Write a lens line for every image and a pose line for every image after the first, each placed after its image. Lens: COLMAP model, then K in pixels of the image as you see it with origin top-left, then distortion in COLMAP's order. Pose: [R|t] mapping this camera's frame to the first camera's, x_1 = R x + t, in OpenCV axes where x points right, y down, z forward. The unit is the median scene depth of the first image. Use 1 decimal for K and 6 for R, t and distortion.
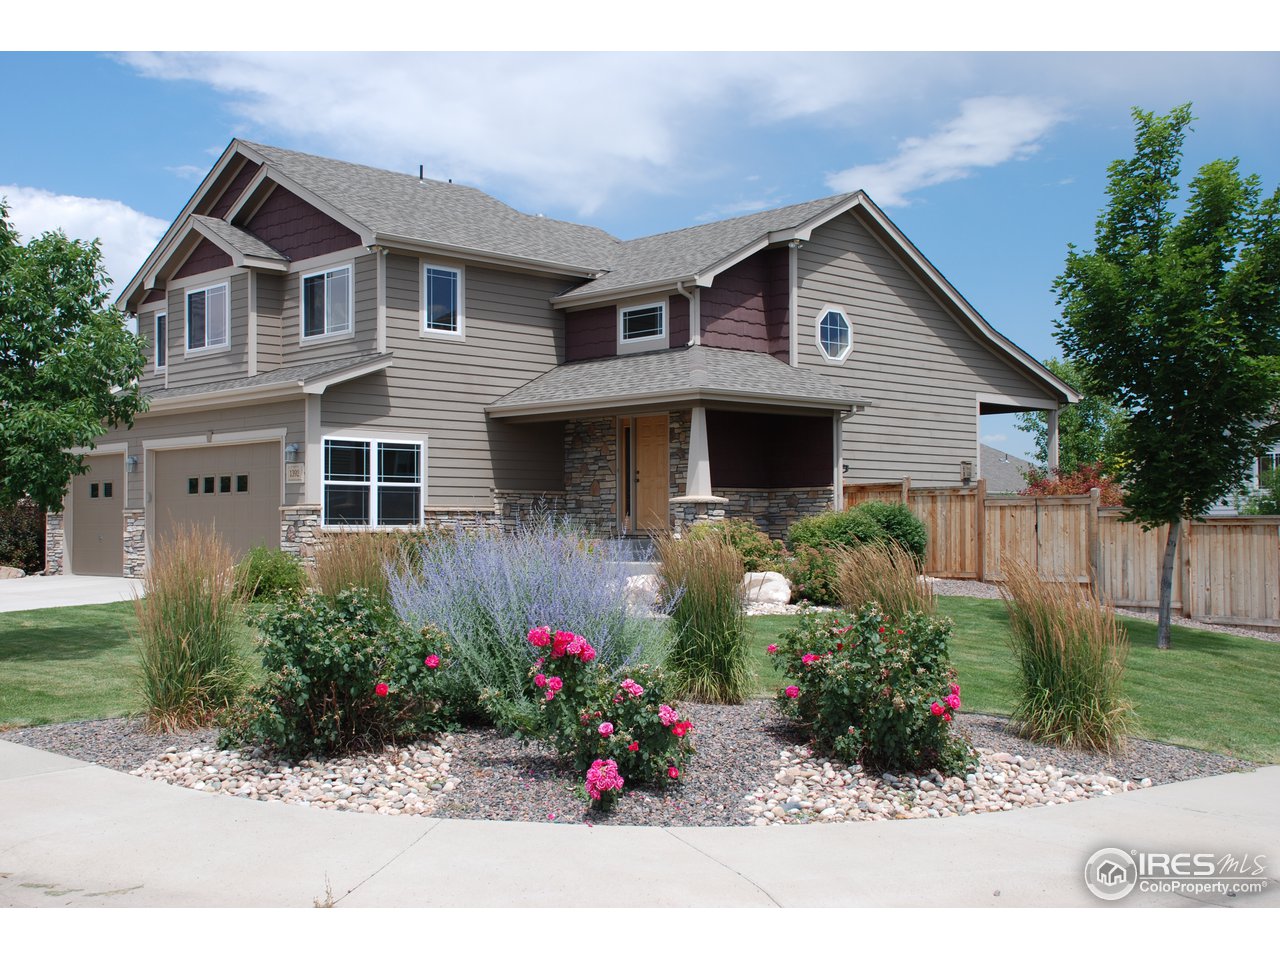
lens RADIAL K [[1459.2, 0, 640.0], [0, 1459.2, 481.0], [0, 0, 1]] dist [0.012325, 0.000000]
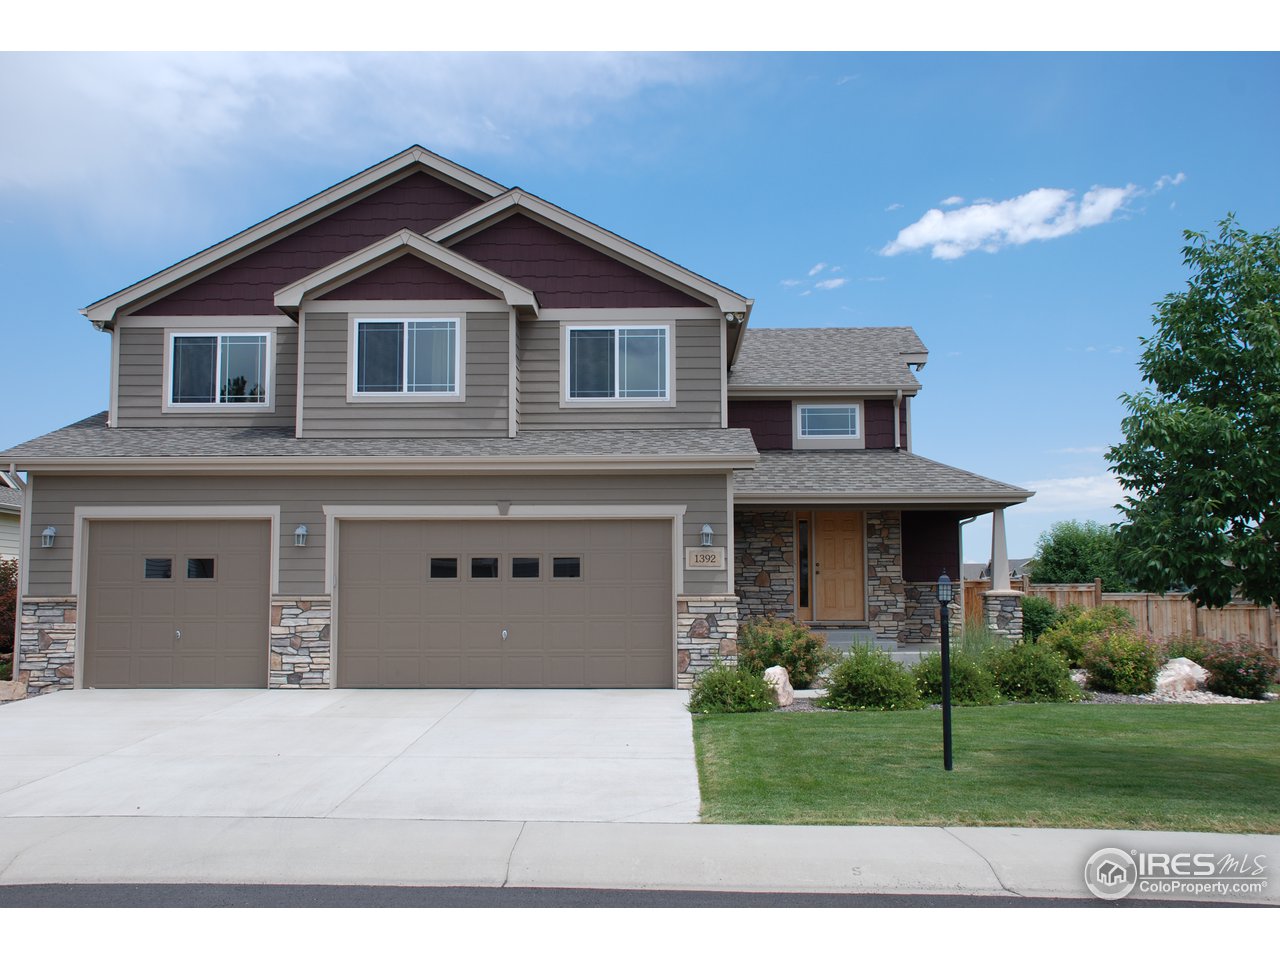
lens RADIAL K [[1221.2, 0, 639.7], [0, 1221.2, 482.0], [0, 0, 1]] dist [0.012599, 0.000000]
pose [[0.730754, 0.070199, 0.679022, -0.699091], [-0.022686, 0.996646, -0.078621, 0.006792], [-0.682264, 0.042048, 0.729896, 0.458602]]
